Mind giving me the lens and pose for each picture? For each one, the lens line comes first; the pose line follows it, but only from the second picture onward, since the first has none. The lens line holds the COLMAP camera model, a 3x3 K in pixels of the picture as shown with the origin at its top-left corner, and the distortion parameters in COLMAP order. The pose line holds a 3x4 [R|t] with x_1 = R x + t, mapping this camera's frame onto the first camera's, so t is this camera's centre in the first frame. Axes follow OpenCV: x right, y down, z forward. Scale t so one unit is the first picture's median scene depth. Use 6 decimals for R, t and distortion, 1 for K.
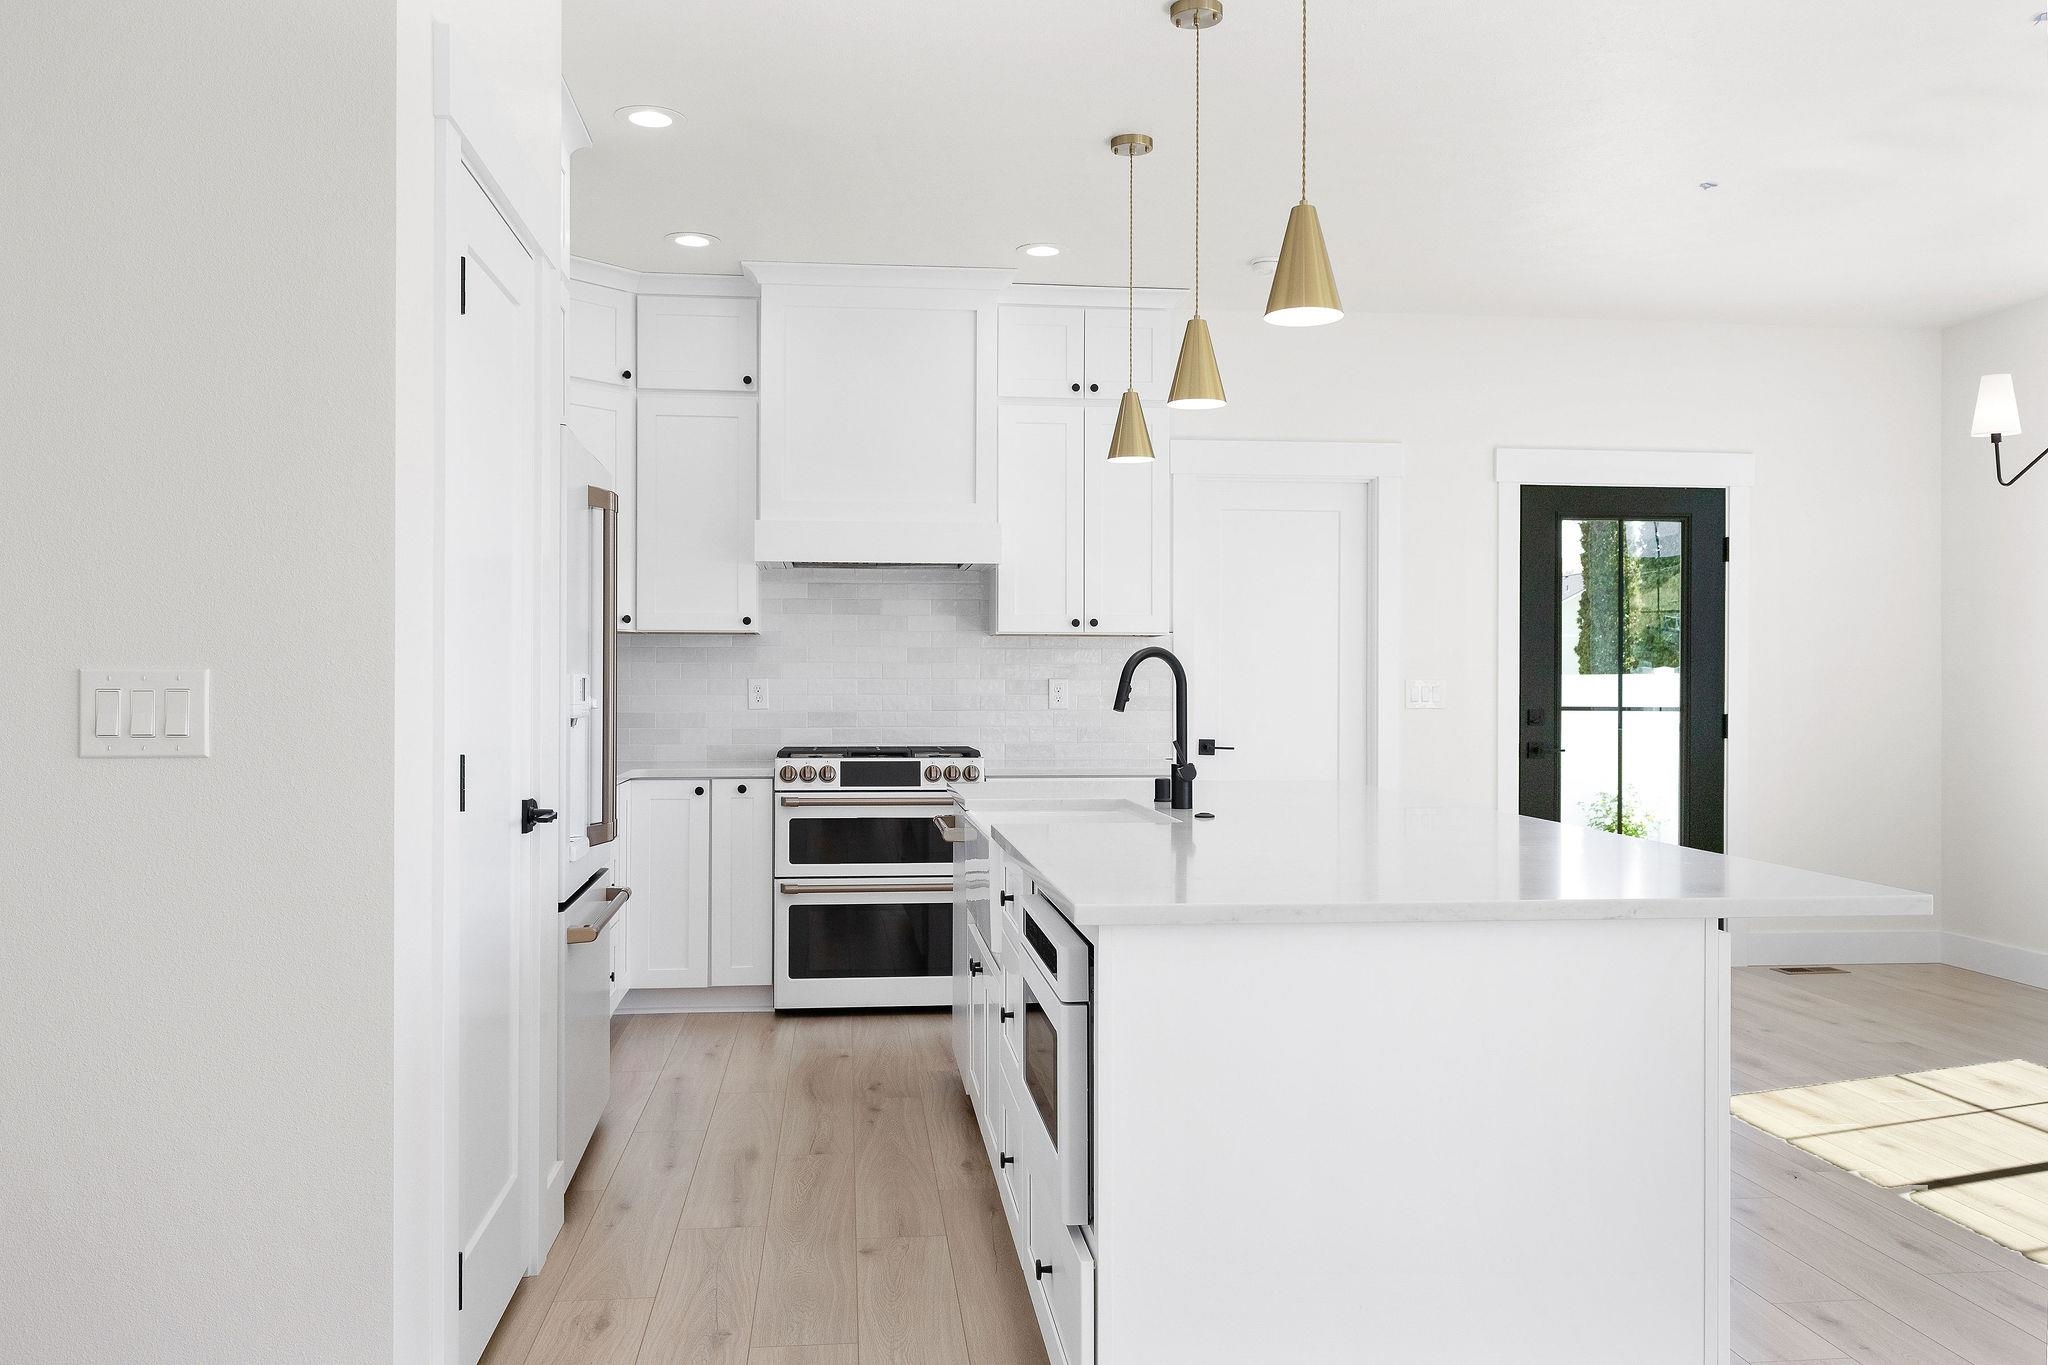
lens RADIAL K [[1697.0, 0, 1039.7], [0, 1697.0, 678.7], [0, 0, 1]] dist [-0.014614, 0.003714]
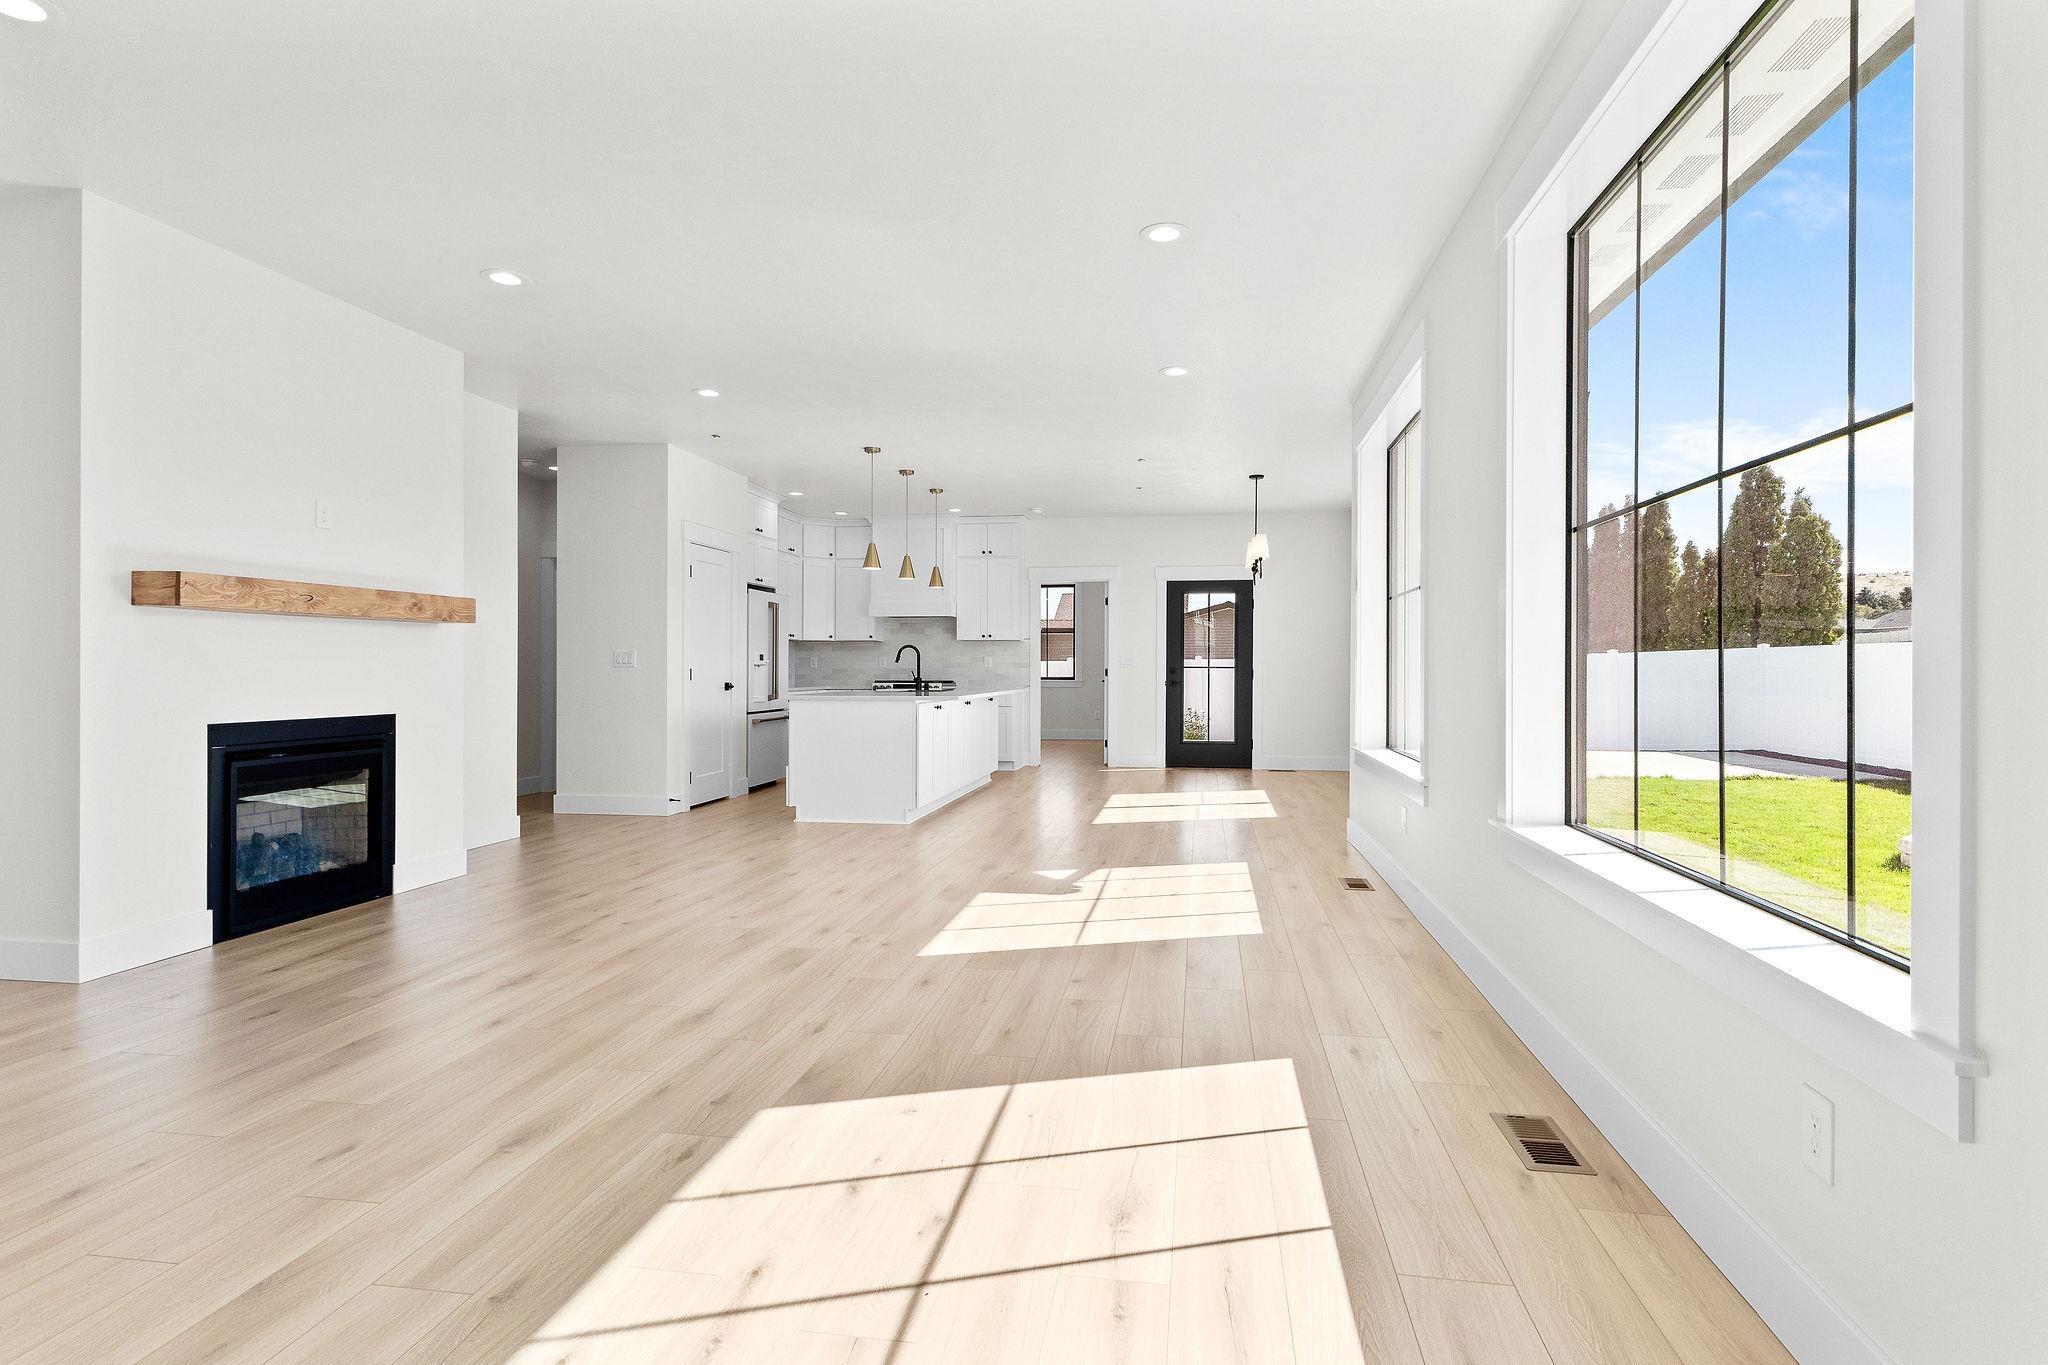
lens RADIAL K [[1014.0, 0, 1046.3], [0, 1014.0, 673.3], [0, 0, 1]] dist [0.004612, 0.001788]
pose [[0.972645, -0.002630, -0.232280, 0.464637], [0.004182, 0.999972, 0.006191, 0.016383], [0.232257, -0.006993, 0.972629, -0.553110]]
